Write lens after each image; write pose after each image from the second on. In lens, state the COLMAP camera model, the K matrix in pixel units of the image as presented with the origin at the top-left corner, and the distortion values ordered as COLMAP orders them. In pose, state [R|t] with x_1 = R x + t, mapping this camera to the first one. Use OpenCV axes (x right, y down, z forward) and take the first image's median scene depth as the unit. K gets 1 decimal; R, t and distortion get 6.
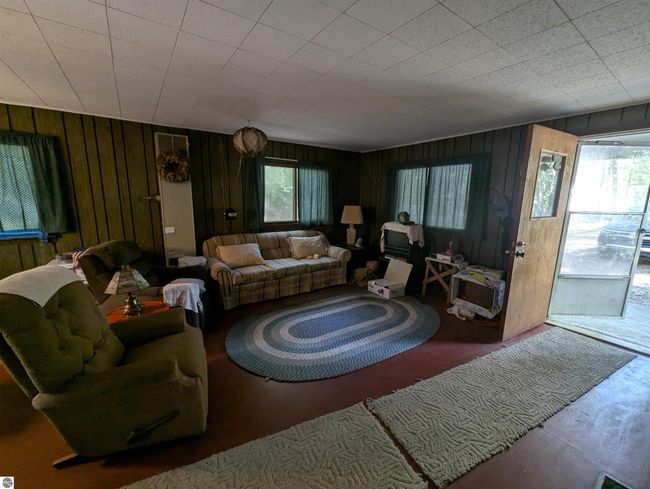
lens RADIAL K [[269.3, 0, 327.1], [0, 269.3, 244.8], [0, 0, 1]] dist [-0.000647, 0.000112]
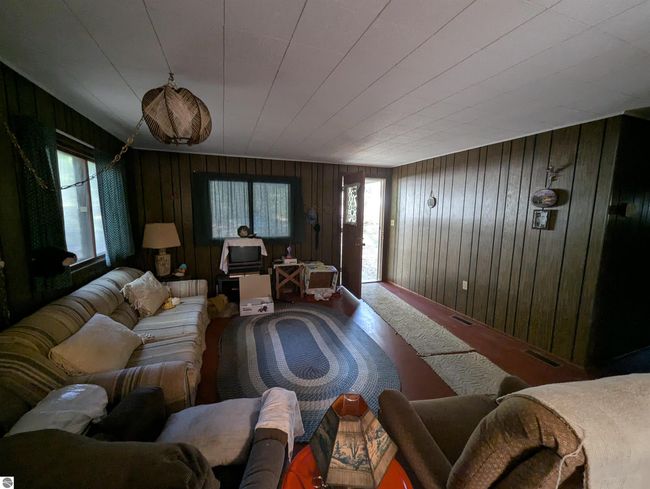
lens RADIAL K [[269.3, 0, 324.2], [0, 269.3, 244.7], [0, 0, 1]] dist [-0.000647, 0.000112]
pose [[0.261409, -0.141129, 0.954855, -0.636577], [0.167430, 0.980887, 0.099140, -0.113160], [-0.950596, 0.133955, 0.280042, 0.500371]]
